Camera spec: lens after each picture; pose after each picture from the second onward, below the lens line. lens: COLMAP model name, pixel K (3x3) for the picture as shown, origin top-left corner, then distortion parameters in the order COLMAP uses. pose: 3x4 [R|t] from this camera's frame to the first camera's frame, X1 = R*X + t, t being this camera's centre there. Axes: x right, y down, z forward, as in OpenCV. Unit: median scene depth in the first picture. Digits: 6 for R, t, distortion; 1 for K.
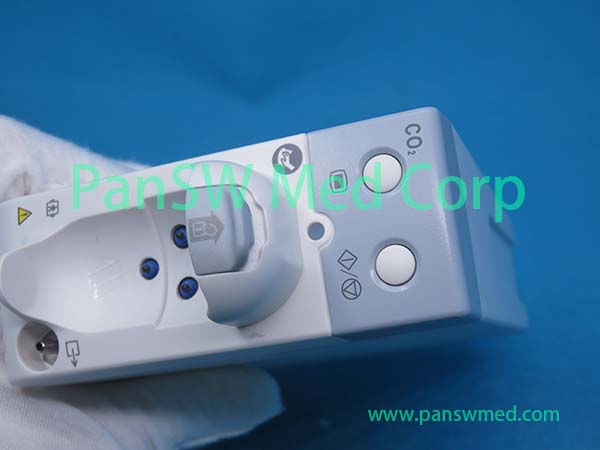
lens RADIAL K [[961.6, 0, 300.0], [0, 961.6, 225.0], [0, 0, 1]] dist [-0.187371, -0.073188]
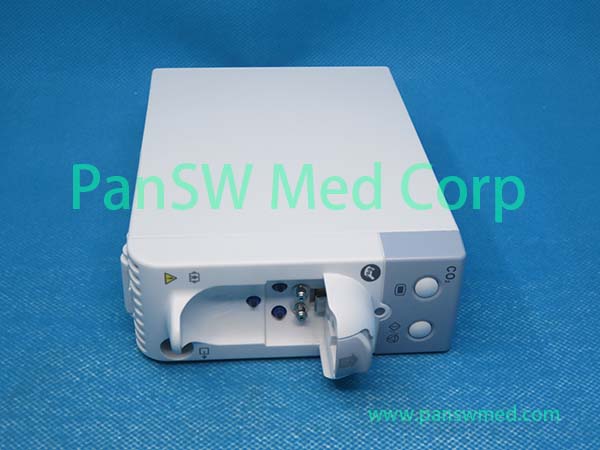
lens RADIAL K [[961.6, 0, 300.0], [0, 961.6, 225.0], [0, 0, 1]] dist [-0.187371, -0.073188]
pose [[0.902618, -0.108281, 0.416599, -0.762731], [-0.220829, 0.714280, 0.664108, -1.141403], [-0.369479, -0.691433, 0.620810, 0.121090]]
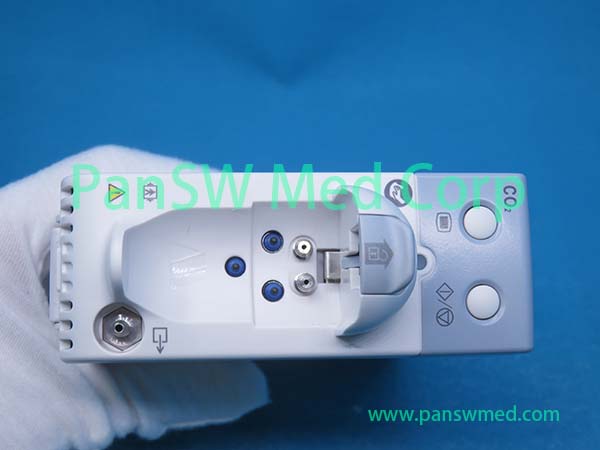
lens RADIAL K [[928.3, 0, 300.0], [0, 928.3, 225.0], [0, 0, 1]] dist [-0.175114, -0.001638]
pose [[0.906742, 0.161024, 0.389731, -0.532141], [-0.173660, 0.984802, -0.002853, -0.008945], [-0.384267, -0.065094, 0.920924, 0.045751]]
